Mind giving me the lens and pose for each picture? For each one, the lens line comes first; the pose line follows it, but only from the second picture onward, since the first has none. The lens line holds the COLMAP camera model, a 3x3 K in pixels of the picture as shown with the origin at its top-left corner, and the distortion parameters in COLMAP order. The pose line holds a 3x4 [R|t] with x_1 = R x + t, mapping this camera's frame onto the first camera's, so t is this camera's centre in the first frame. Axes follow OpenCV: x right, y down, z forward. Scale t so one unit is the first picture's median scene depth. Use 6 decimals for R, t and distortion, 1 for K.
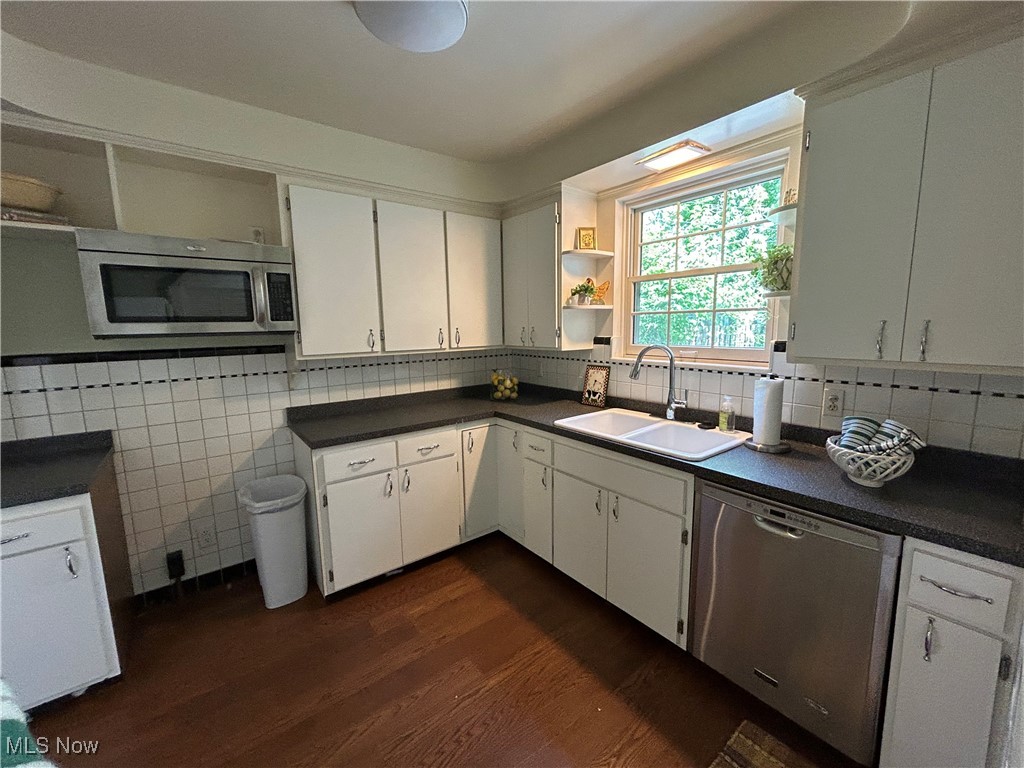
lens RADIAL K [[412.5, 0, 511.4], [0, 412.5, 382.9], [0, 0, 1]] dist [-0.001498, 0.000339]
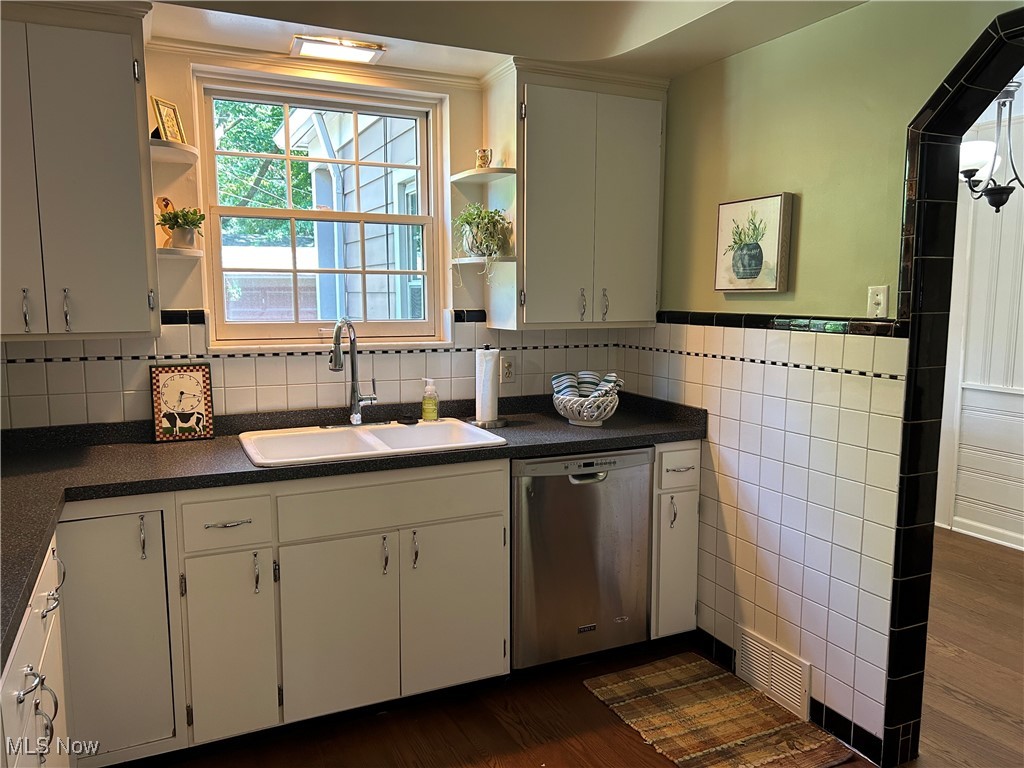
lens RADIAL K [[769.0, 0, 512.7], [0, 769.0, 393.9], [0, 0, 1]] dist [0.072020, -0.097267]
pose [[0.211838, -0.108388, 0.971276, -0.741791], [0.132996, 0.987783, 0.081223, -0.031279], [-0.968213, 0.111970, 0.223665, 0.399595]]
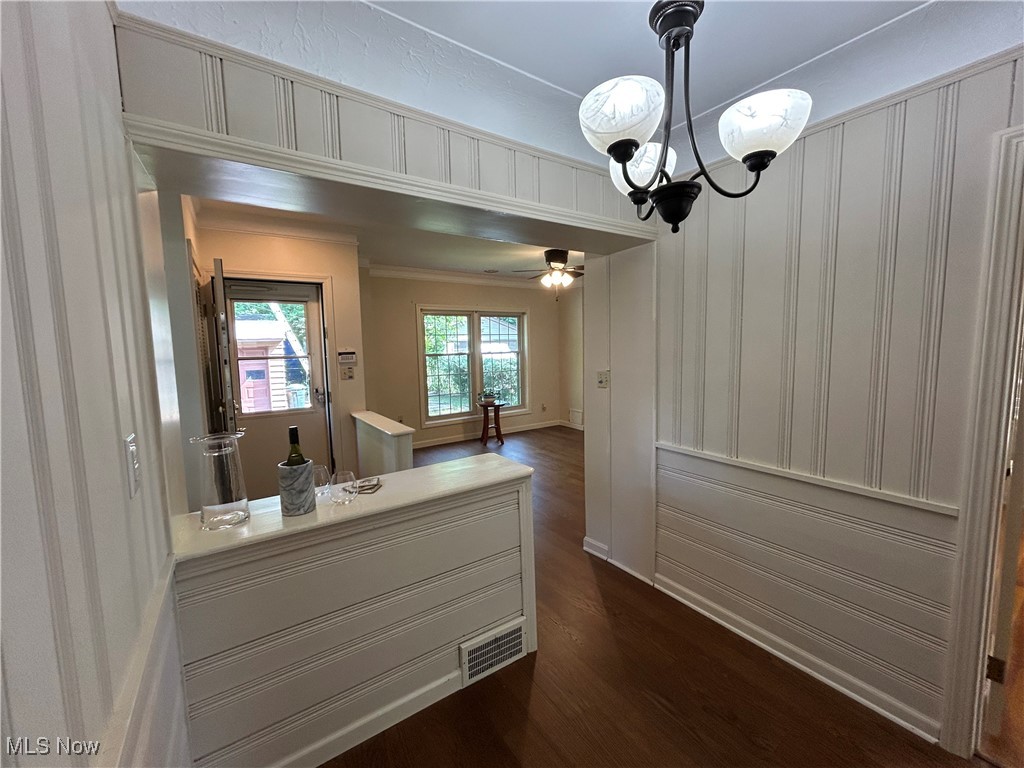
lens RADIAL K [[412.5, 0, 511.4], [0, 412.5, 382.9], [0, 0, 1]] dist [-0.001498, 0.000339]
pose [[0.057082, -0.079569, 0.995194, 0.285310], [0.157640, 0.985033, 0.069715, -0.025774], [-0.985845, 0.152903, 0.068771, 0.032074]]
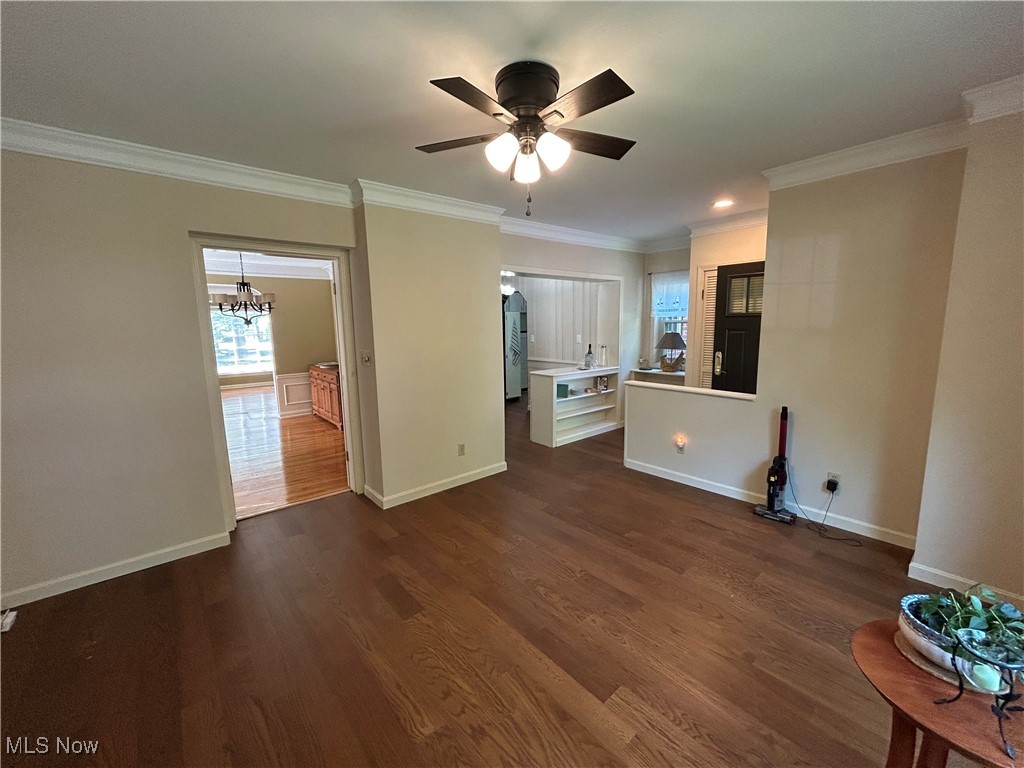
lens RADIAL K [[412.5, 0, 511.4], [0, 412.5, 382.9], [0, 0, 1]] dist [-0.001498, 0.000339]
pose [[0.048277, 0.155693, -0.986625, 3.028499], [-0.121896, 0.981312, 0.148890, -0.043657], [0.991368, 0.113077, 0.066353, -0.119607]]
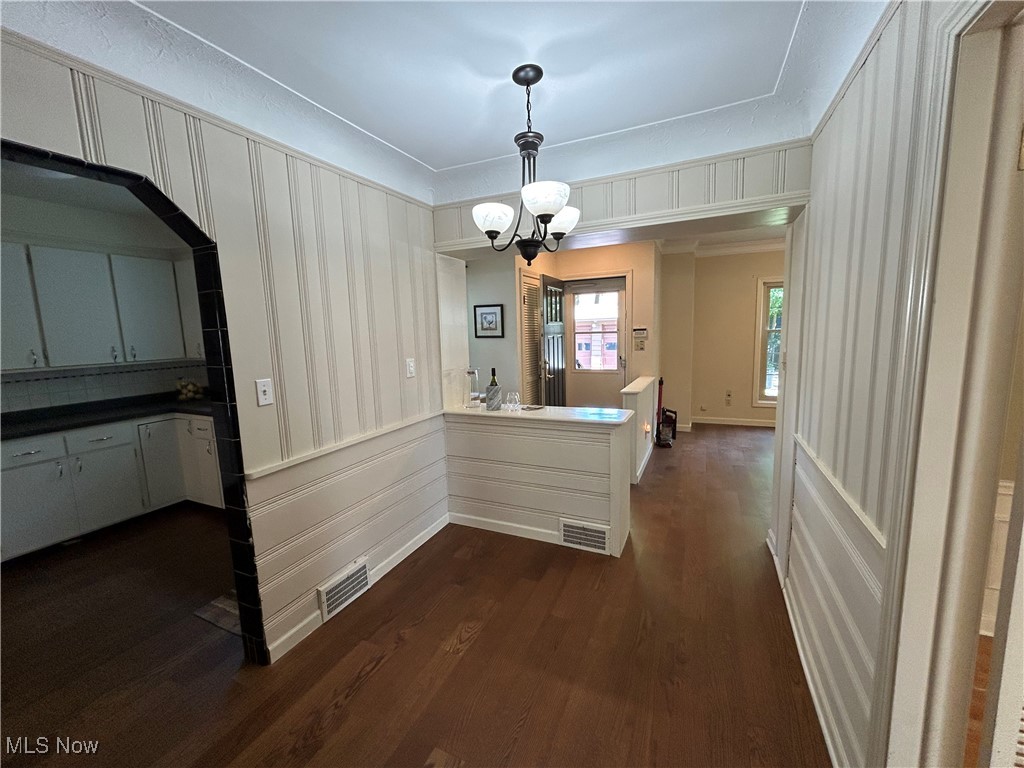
lens RADIAL K [[417.5, 0, 512.0], [0, 417.5, 384.0], [0, 0, 1]] dist [-0.001278, 0.000208]
pose [[0.887035, -0.069901, 0.456381, 0.341233], [0.078466, 0.996917, 0.000182, 0.081766], [-0.454987, 0.035649, 0.889784, -0.723564]]
